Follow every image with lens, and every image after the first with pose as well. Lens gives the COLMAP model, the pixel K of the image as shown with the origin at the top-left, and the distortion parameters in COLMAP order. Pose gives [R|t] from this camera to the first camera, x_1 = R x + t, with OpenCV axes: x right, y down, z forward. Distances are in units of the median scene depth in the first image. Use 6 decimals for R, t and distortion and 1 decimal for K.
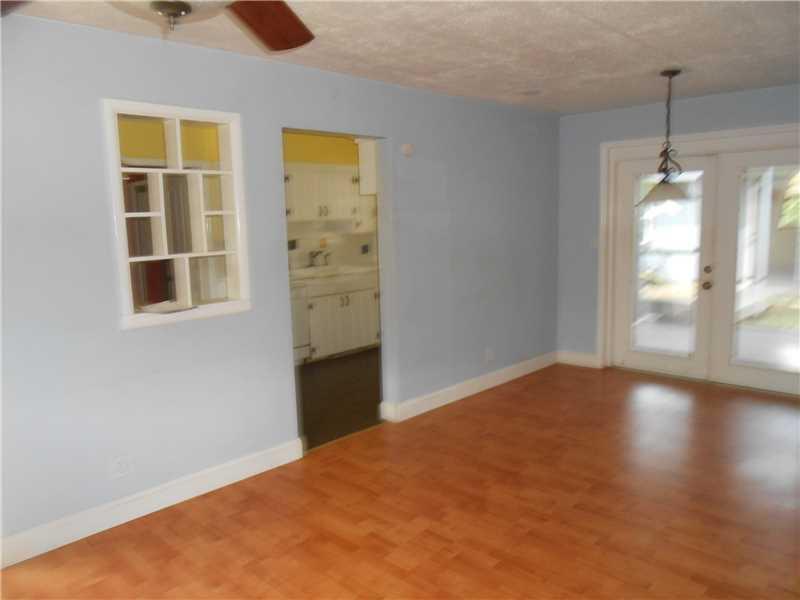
lens RADIAL K [[607.1, 0, 400.0], [0, 607.1, 300.0], [0, 0, 1]] dist [-0.015548, 0.002349]
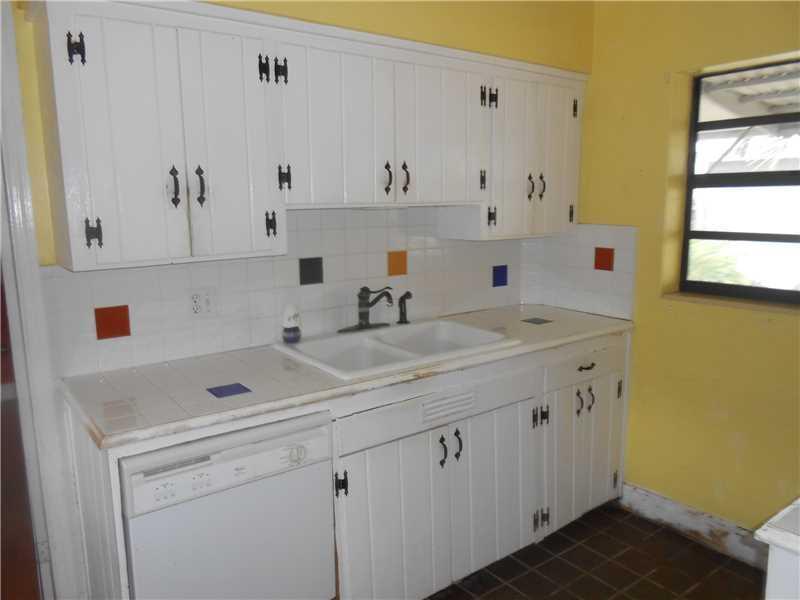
lens RADIAL K [[607.1, 0, 400.0], [0, 607.1, 300.0], [0, 0, 1]] dist [-0.015548, 0.002349]
pose [[0.987463, 0.035562, -0.153794, -0.068361], [-0.031534, 0.999095, 0.028551, -0.085774], [0.154670, -0.023343, 0.987690, 0.651071]]
